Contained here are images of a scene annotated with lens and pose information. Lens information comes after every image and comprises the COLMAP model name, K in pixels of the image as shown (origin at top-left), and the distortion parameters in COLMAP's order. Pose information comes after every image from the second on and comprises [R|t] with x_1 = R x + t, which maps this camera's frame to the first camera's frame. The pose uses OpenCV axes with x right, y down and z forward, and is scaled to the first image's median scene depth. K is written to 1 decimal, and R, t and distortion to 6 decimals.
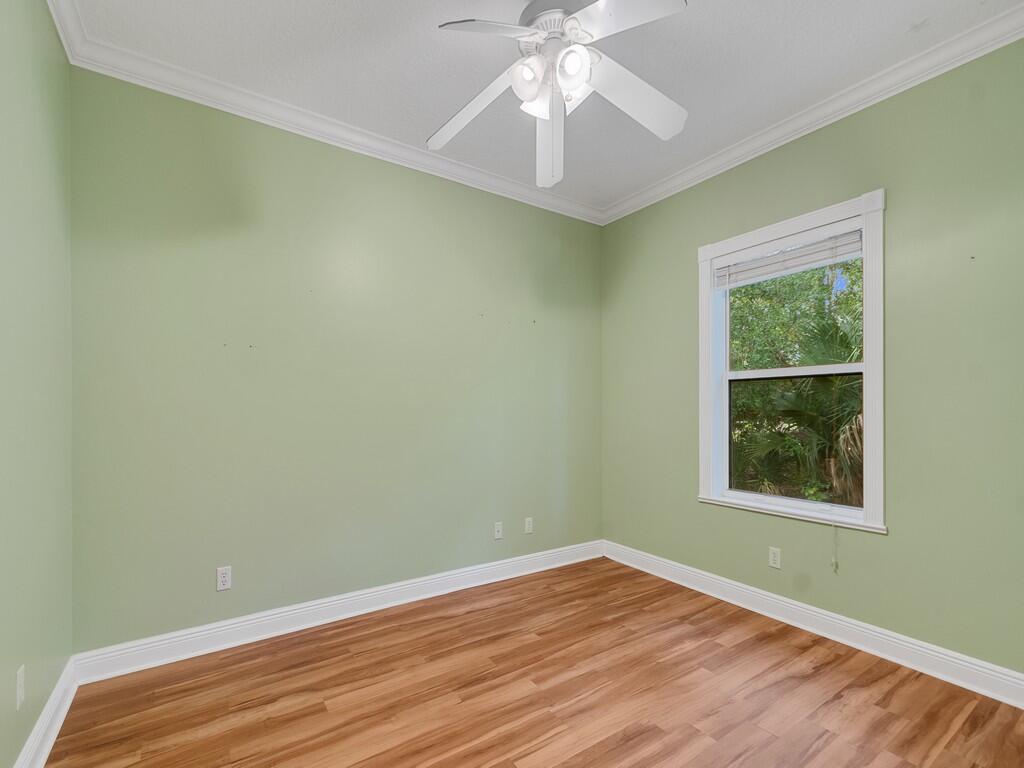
lens RADIAL K [[440.4, 0, 475.6], [0, 440.4, 410.0], [0, 0, 1]] dist [0.014306, -0.004857]
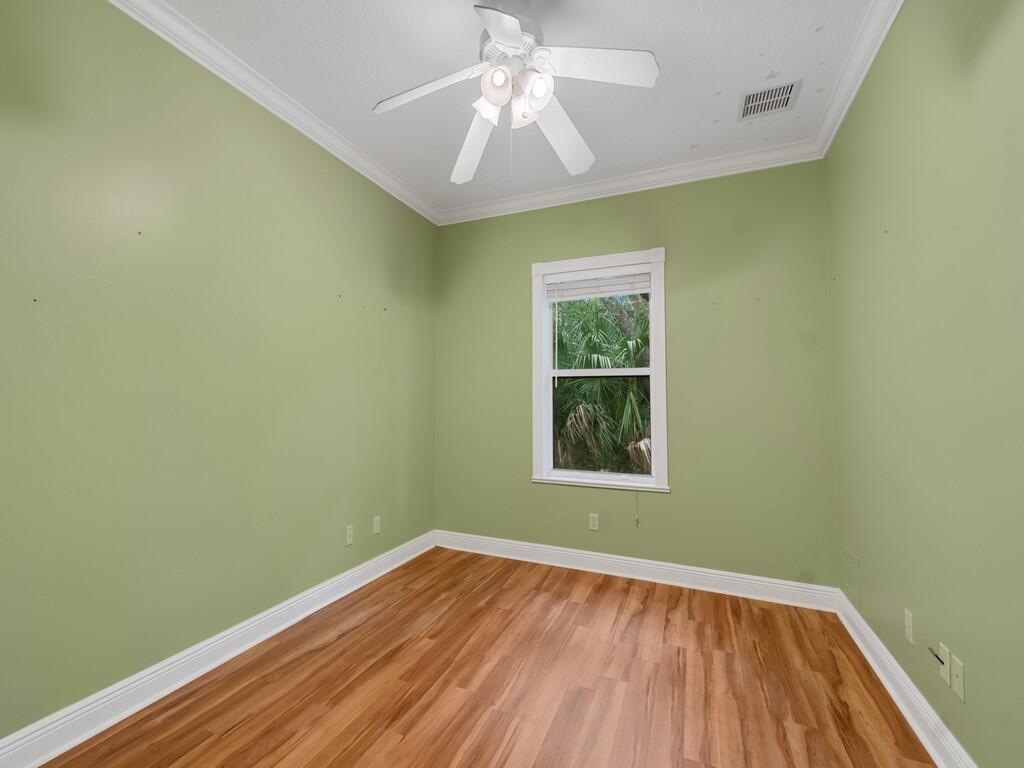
lens RADIAL K [[440.4, 0, 506.8], [0, 440.4, 377.5], [0, 0, 1]] dist [0.014306, -0.004857]
pose [[0.847047, 0.034581, 0.530392, -0.237184], [-0.007080, 0.998527, -0.053795, -0.001722], [-0.531471, 0.041812, 0.846044, 0.083255]]
